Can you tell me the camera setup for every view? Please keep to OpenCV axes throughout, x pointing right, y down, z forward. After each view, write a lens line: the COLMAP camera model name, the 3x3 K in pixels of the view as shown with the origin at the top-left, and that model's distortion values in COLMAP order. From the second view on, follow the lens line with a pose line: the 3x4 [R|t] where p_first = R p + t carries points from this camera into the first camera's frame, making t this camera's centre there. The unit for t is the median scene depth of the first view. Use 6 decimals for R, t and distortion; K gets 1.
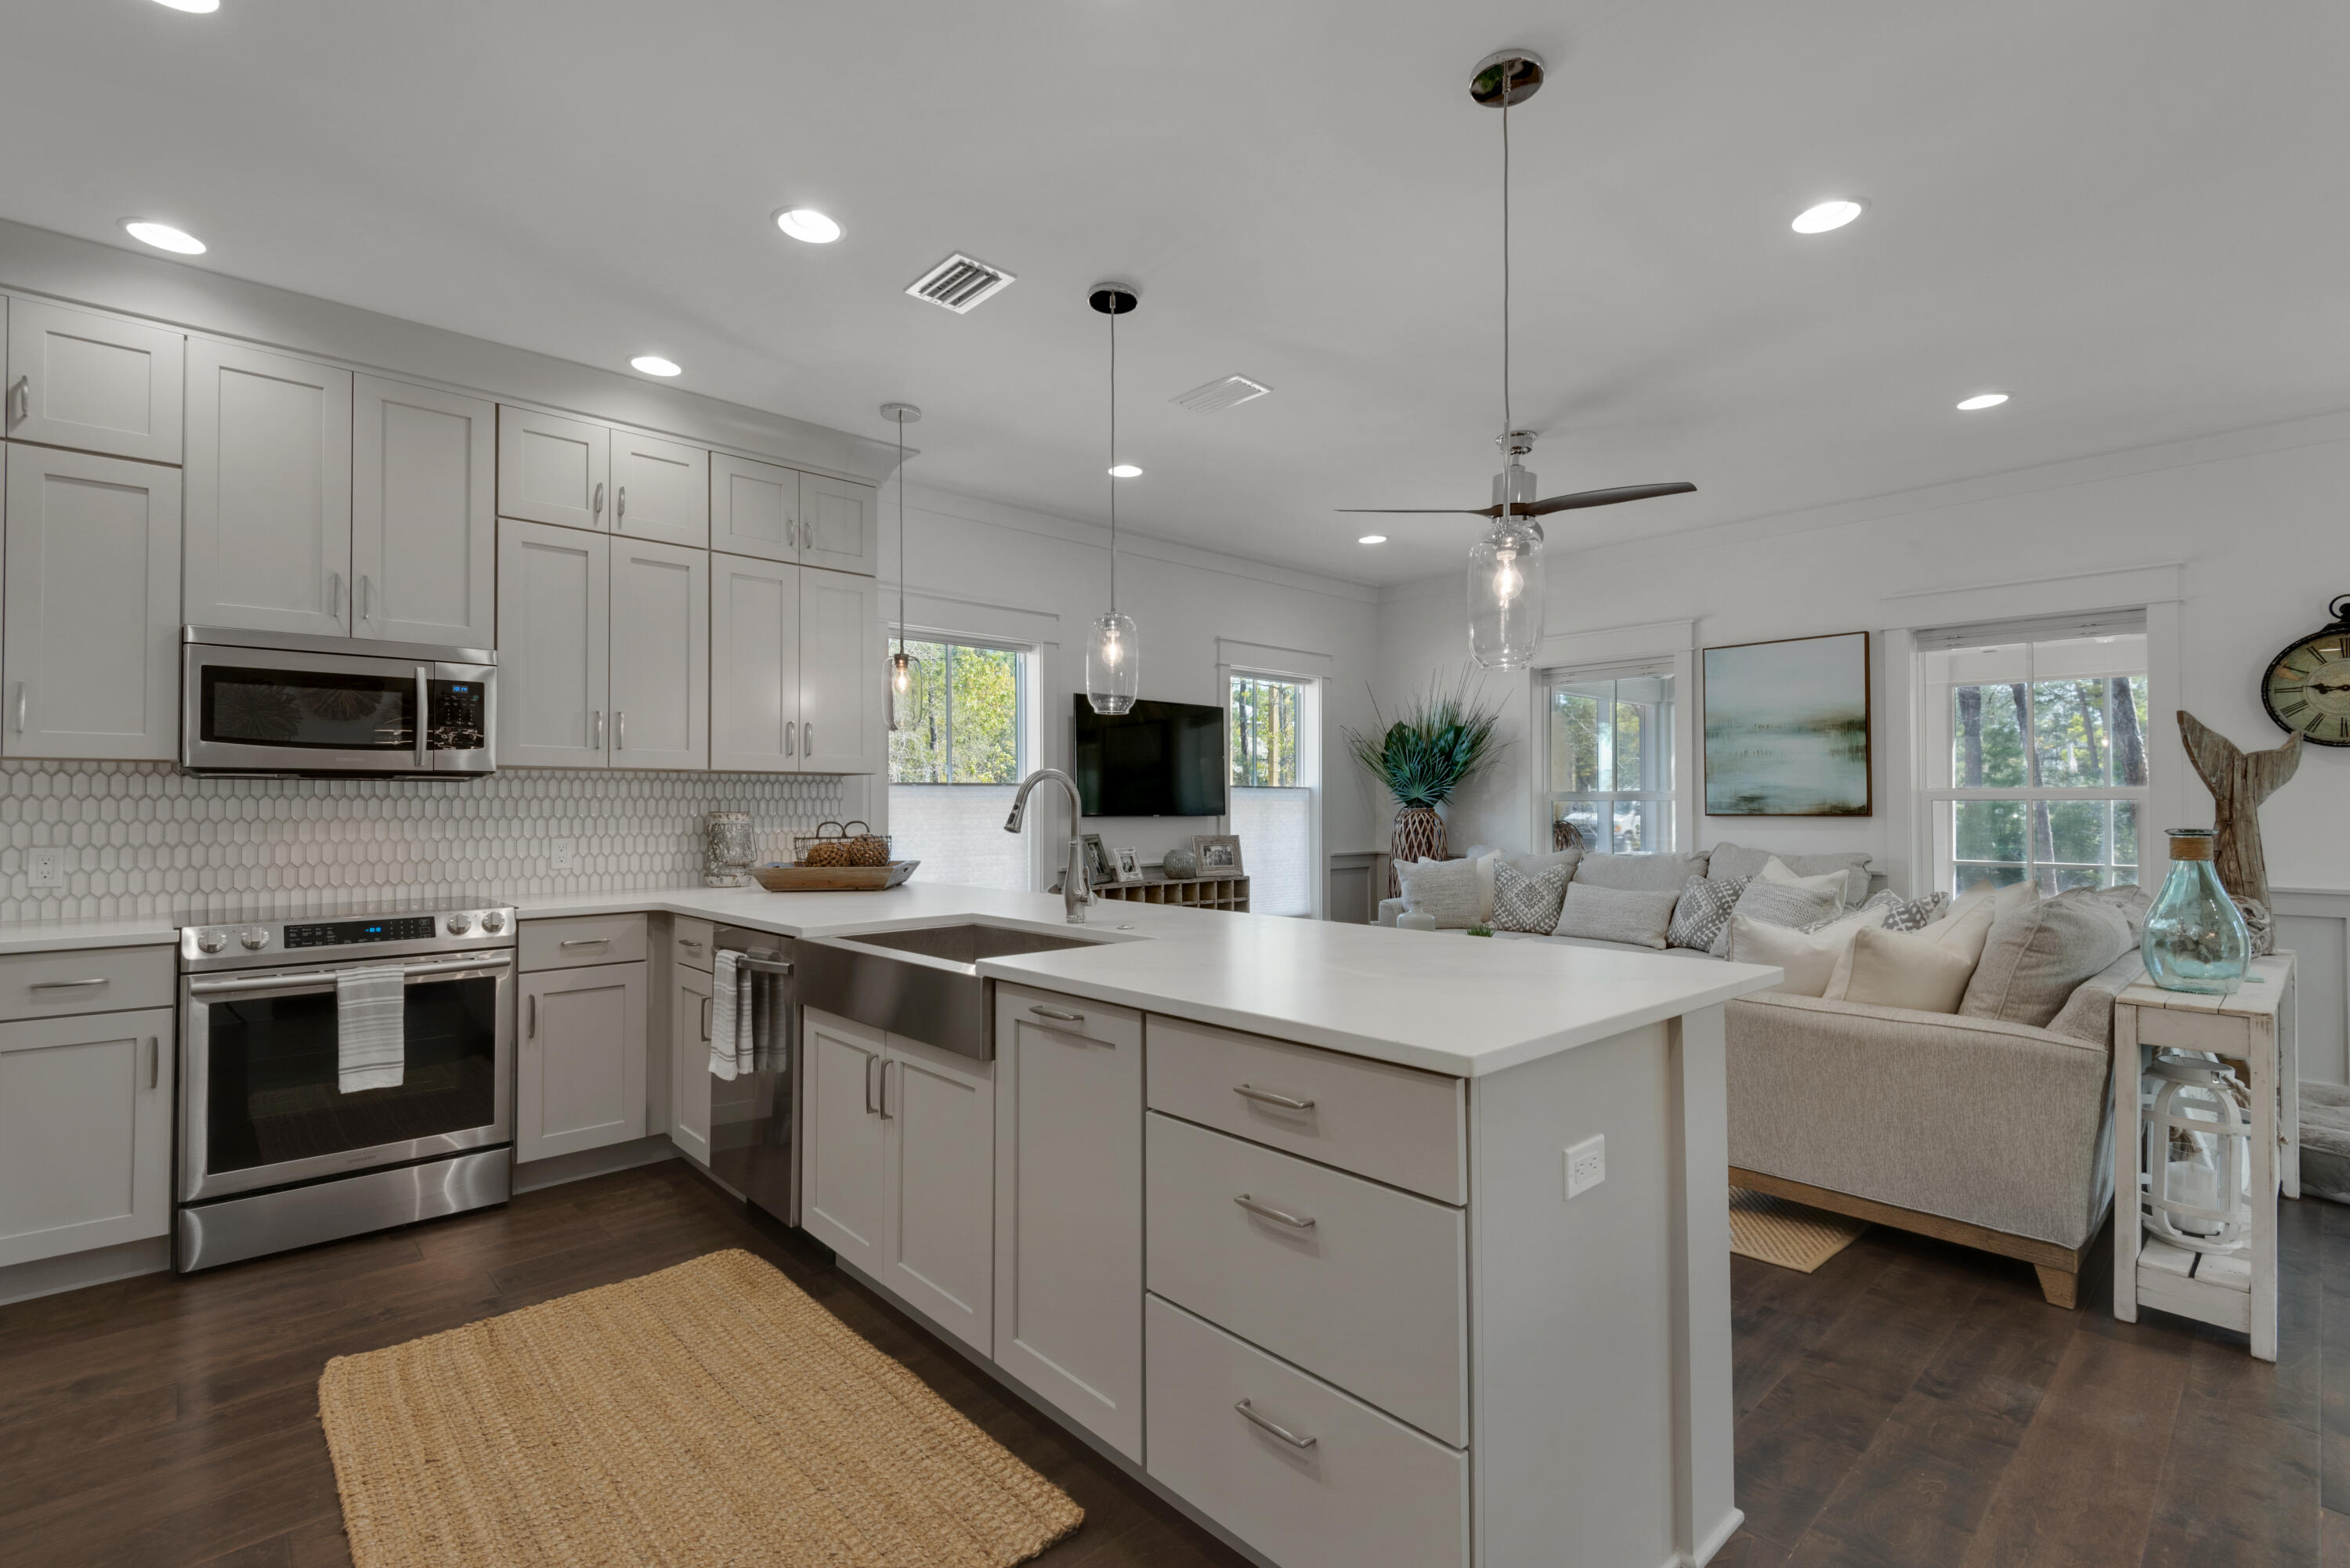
lens RADIAL K [[1063.9, 0, 1178.3], [0, 1063.9, 785.7], [0, 0, 1]] dist [0.029118, -0.017523]
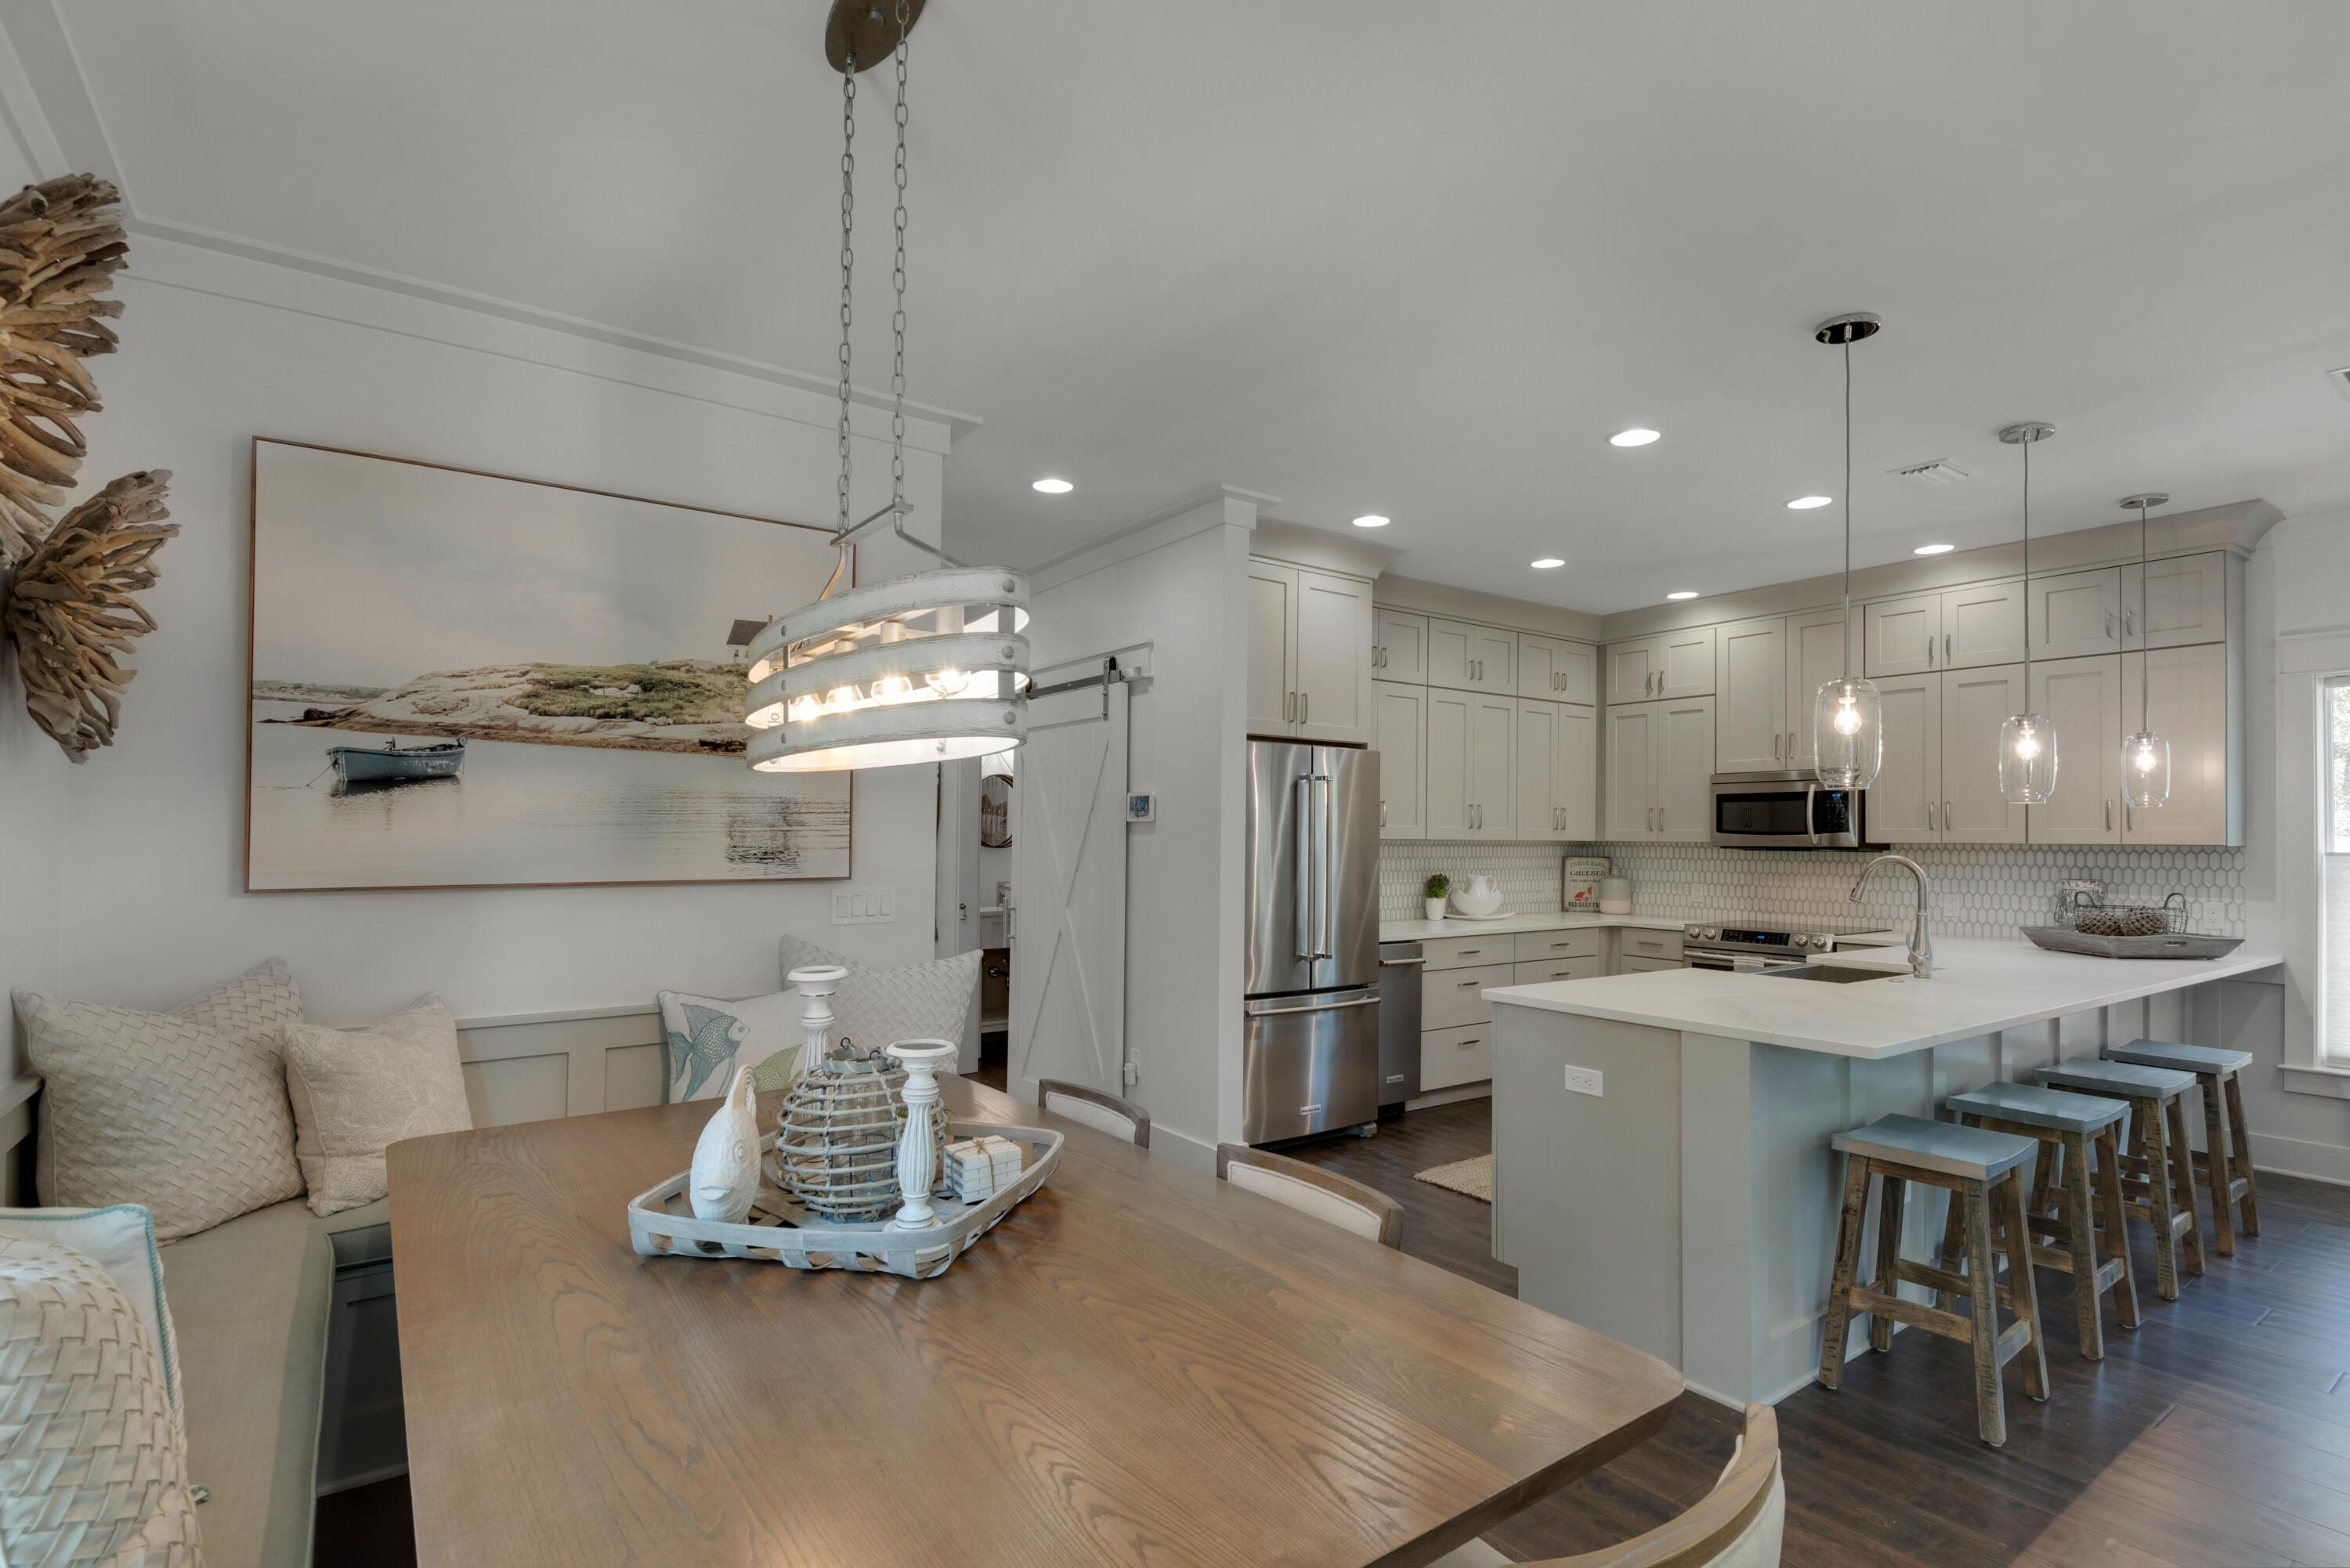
lens RADIAL K [[1088.6, 0, 1176.3], [0, 1088.6, 802.0], [0, 0, 1]] dist [0.014533, -0.015796]
pose [[-0.139086, -0.032542, -0.989745, 1.126660], [0.011548, 0.999339, -0.034480, -0.037197], [0.990213, -0.016225, -0.138618, 0.268036]]
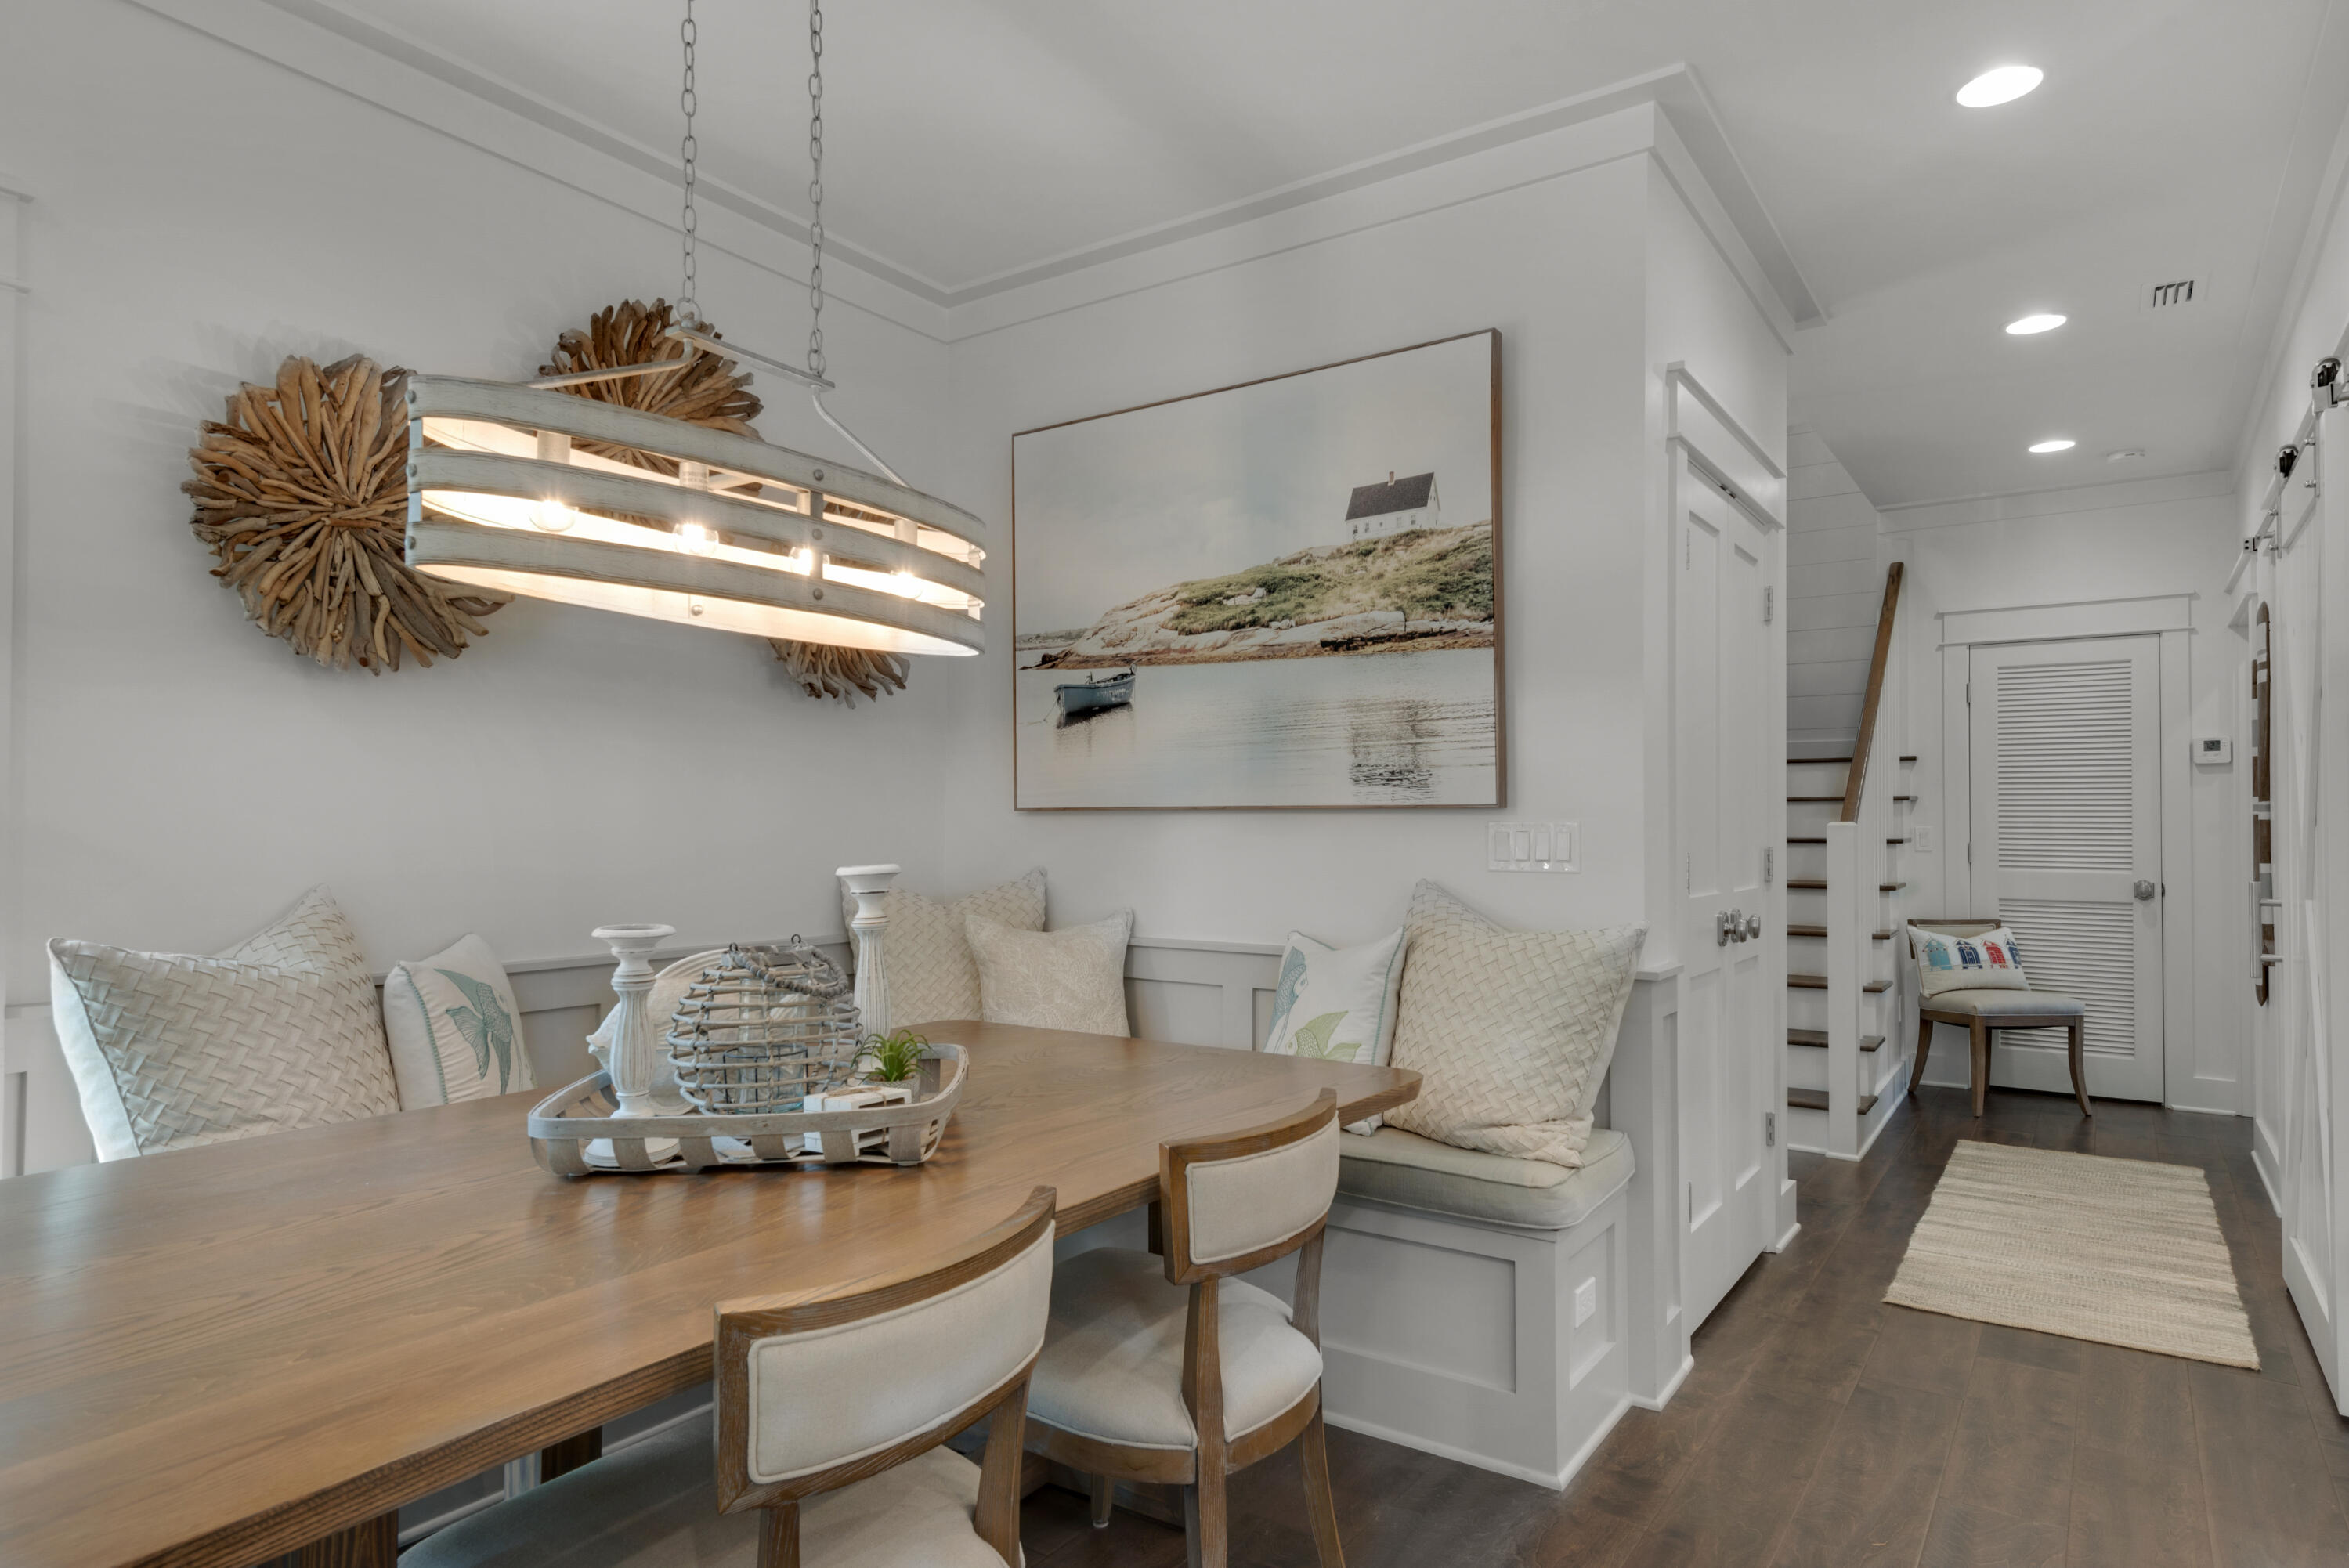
lens RADIAL K [[1348.1, 0, 1219.7], [0, 1348.1, 788.4], [0, 0, 1]] dist [0.033583, -0.000689]
pose [[-0.975585, -0.007516, -0.219494, 0.551919], [0.001608, 0.999143, -0.041358, 0.019985], [0.219617, -0.040701, -0.974737, 0.666041]]
